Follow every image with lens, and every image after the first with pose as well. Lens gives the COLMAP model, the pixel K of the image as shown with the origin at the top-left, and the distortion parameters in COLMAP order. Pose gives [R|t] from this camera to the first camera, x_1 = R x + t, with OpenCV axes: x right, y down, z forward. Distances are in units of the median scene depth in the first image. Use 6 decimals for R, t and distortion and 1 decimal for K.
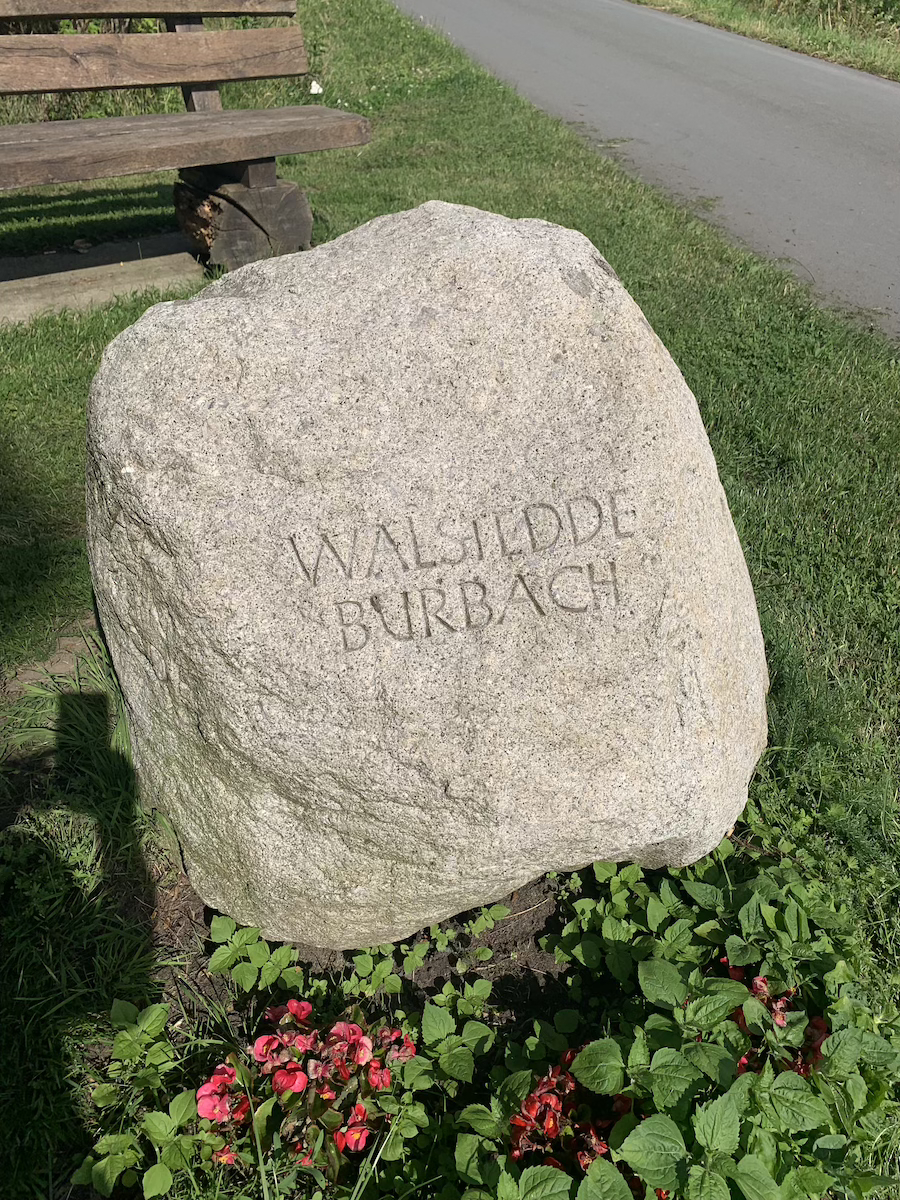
lens RADIAL K [[940.5, 0, 450.0], [0, 940.5, 600.0], [0, 0, 1]] dist [0.063121, -0.000057]
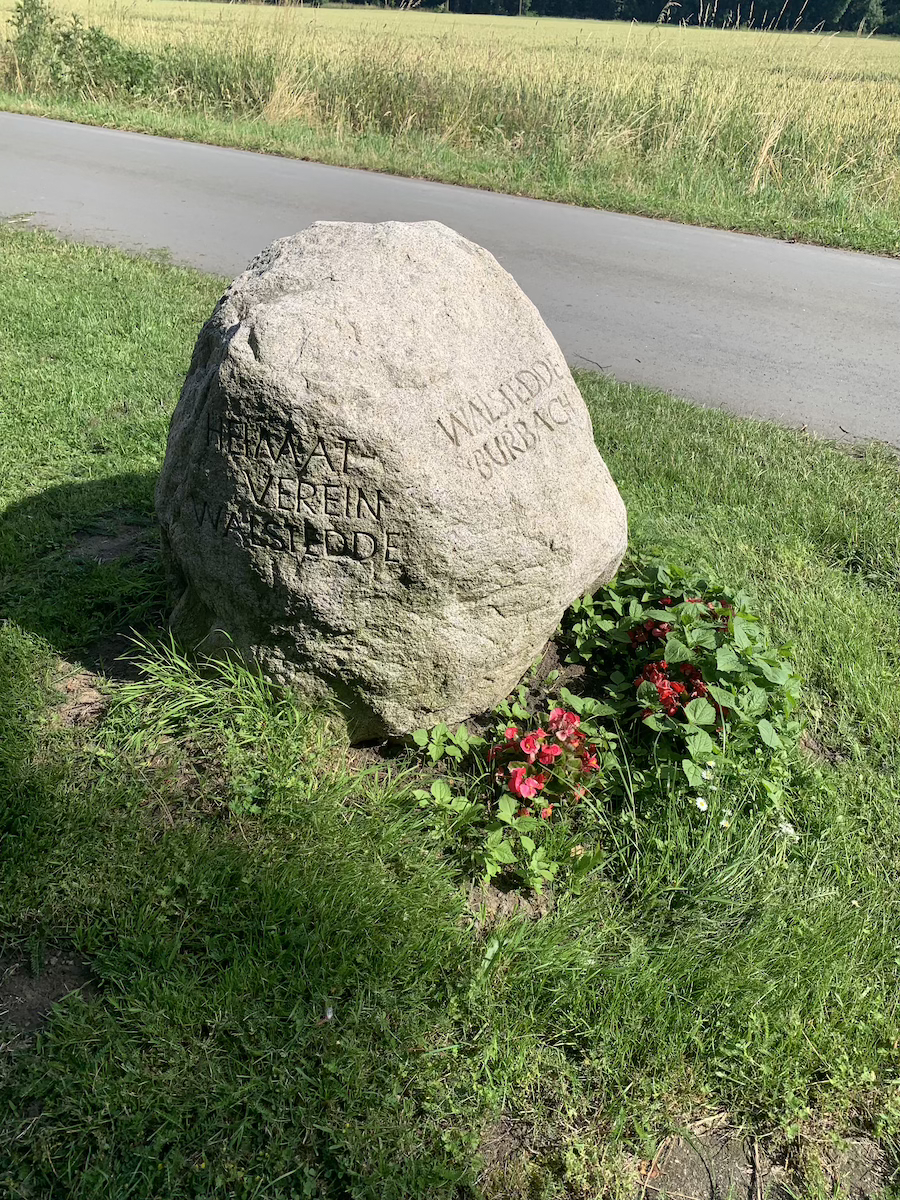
lens RADIAL K [[940.5, 0, 450.0], [0, 940.5, 600.0], [0, 0, 1]] dist [0.063121, -0.000057]
pose [[0.733649, -0.365686, 0.572742, -1.106176], [0.397295, 0.914617, 0.075056, 0.092630], [-0.551286, 0.172483, 0.816293, -0.220801]]
